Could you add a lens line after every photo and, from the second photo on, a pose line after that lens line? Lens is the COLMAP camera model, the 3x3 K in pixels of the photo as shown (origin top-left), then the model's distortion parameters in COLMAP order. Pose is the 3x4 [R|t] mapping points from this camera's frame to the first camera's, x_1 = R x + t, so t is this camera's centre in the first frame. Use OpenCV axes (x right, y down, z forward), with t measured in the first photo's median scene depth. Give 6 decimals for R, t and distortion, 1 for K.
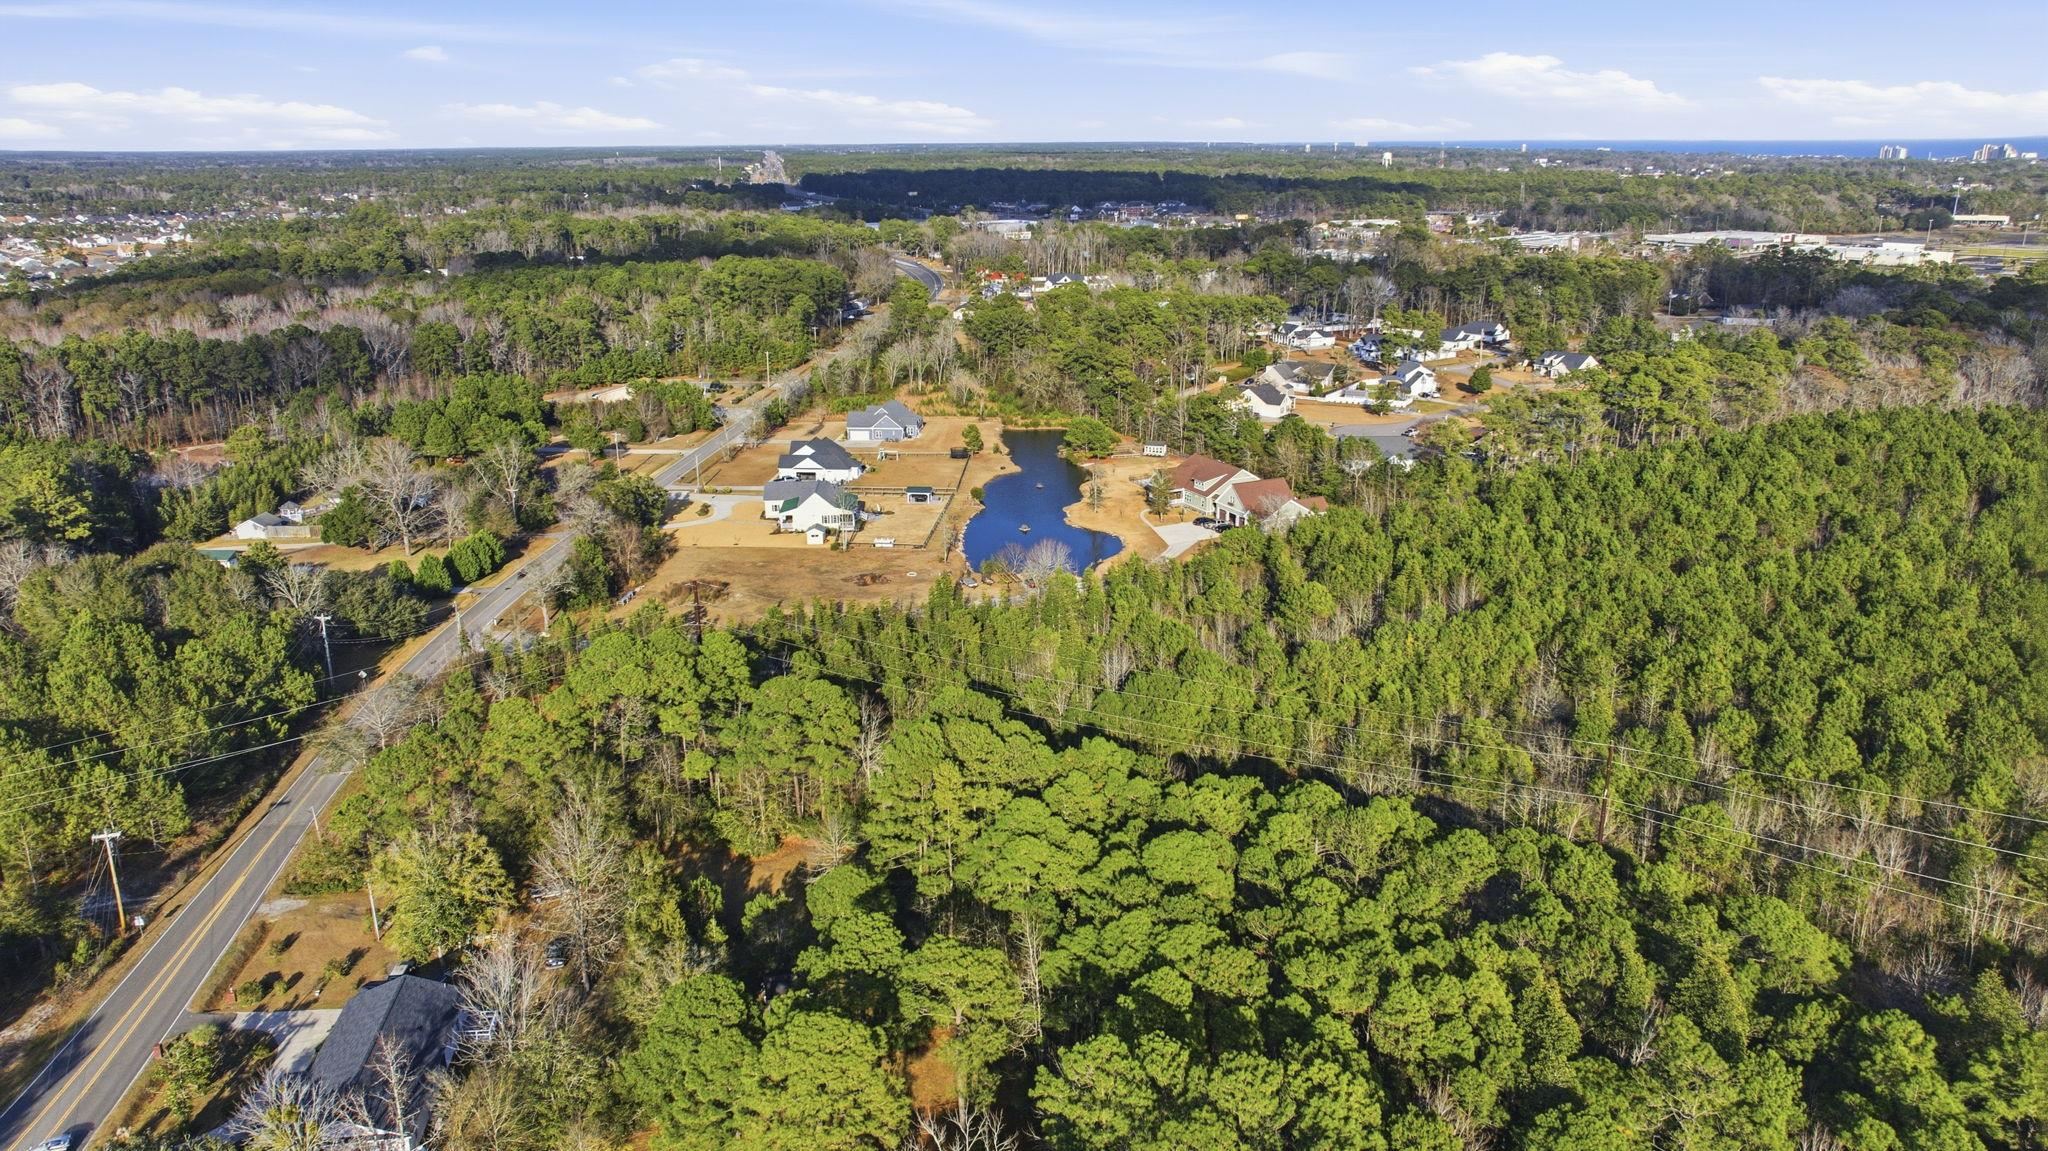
lens RADIAL K [[1426.8, 0, 1024.0], [0, 1426.8, 575.5], [0, 0, 1]] dist [-0.000449, -0.022470]
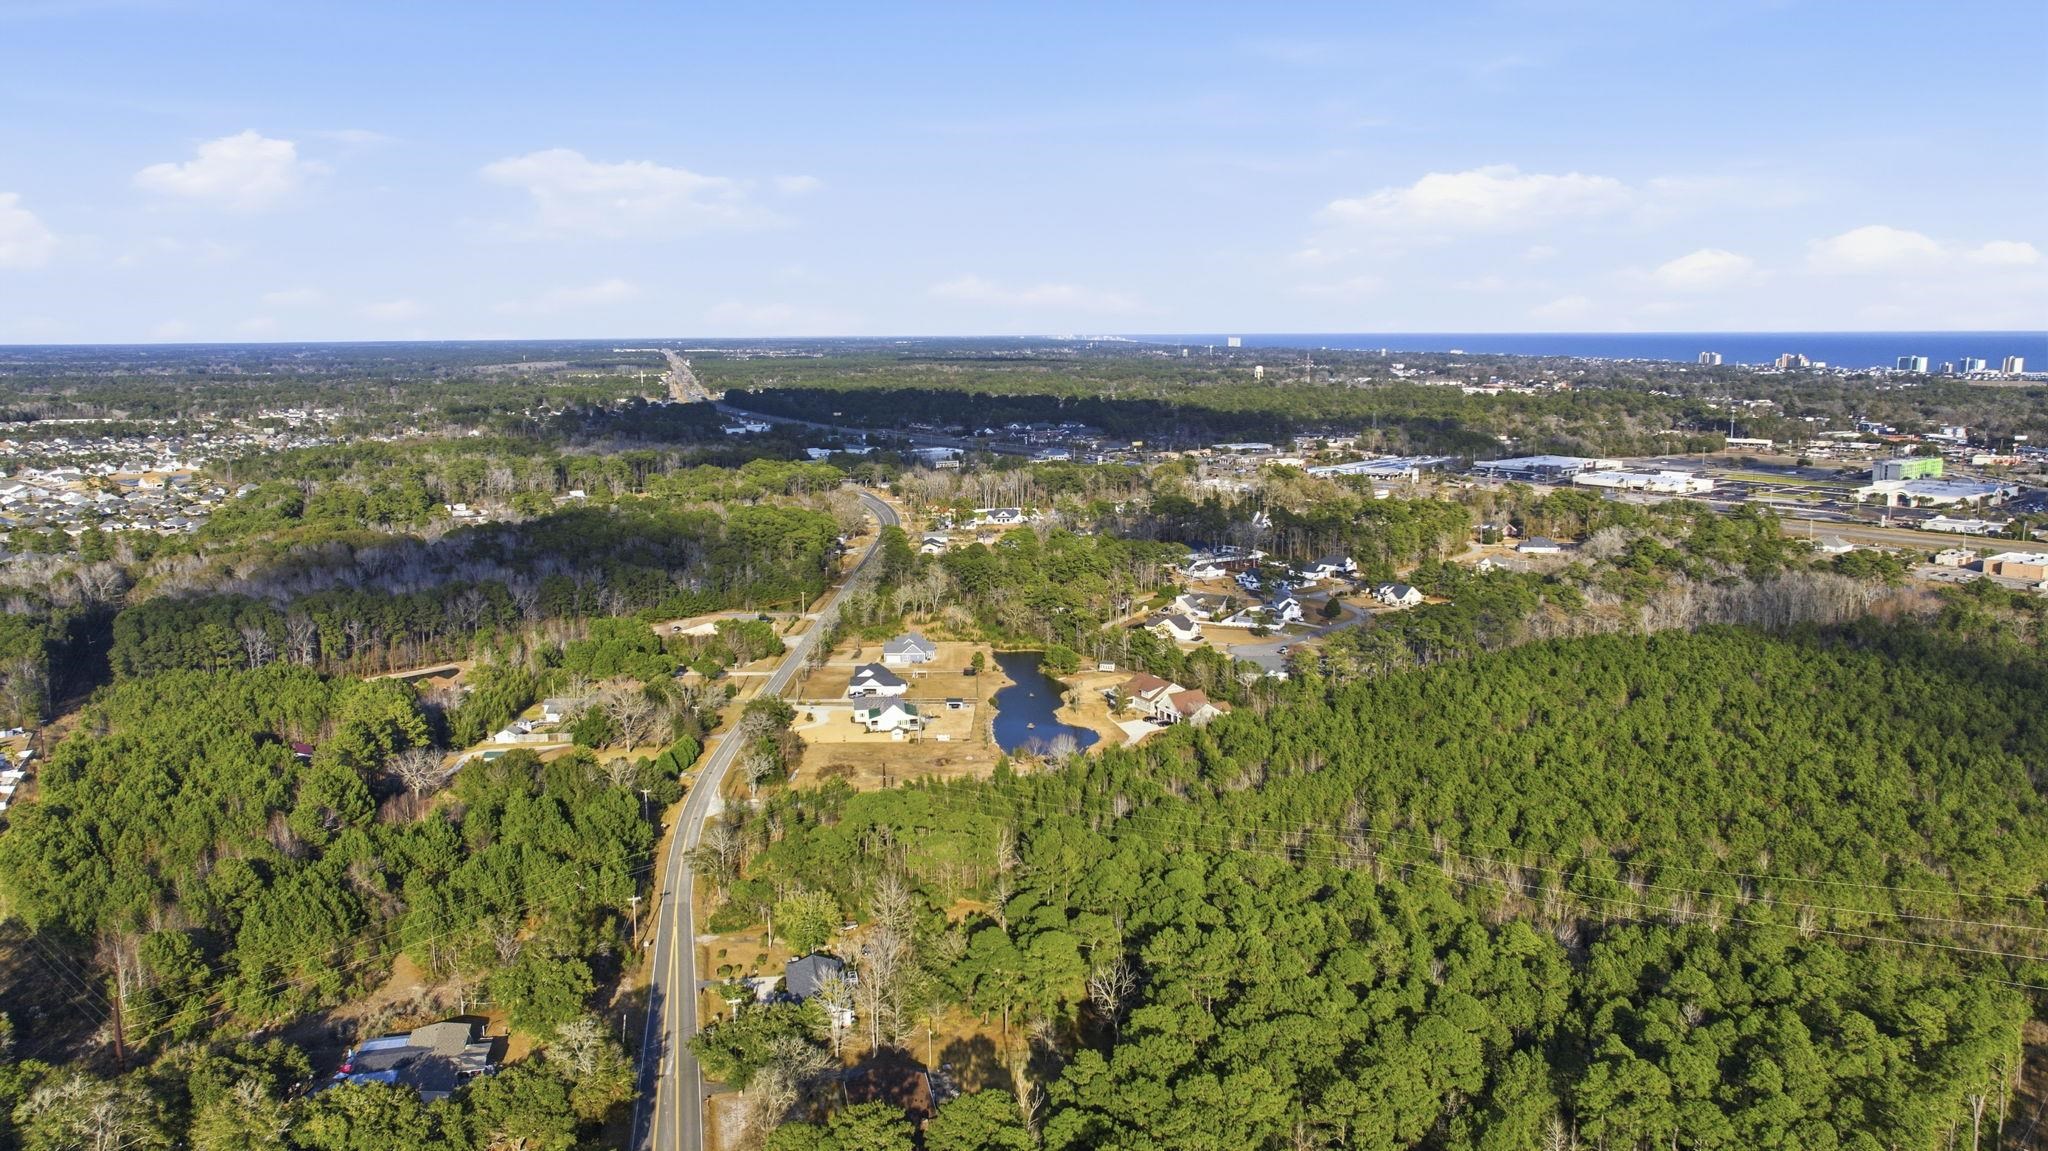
lens RADIAL K [[1426.8, 0, 1024.0], [0, 1426.8, 575.5], [0, 0, 1]] dist [-0.000449, -0.022470]
pose [[0.996908, -0.011160, 0.077779, -0.121195], [0.021055, 0.991604, -0.127585, 0.001390], [-0.075702, 0.128828, 0.988773, -0.497678]]
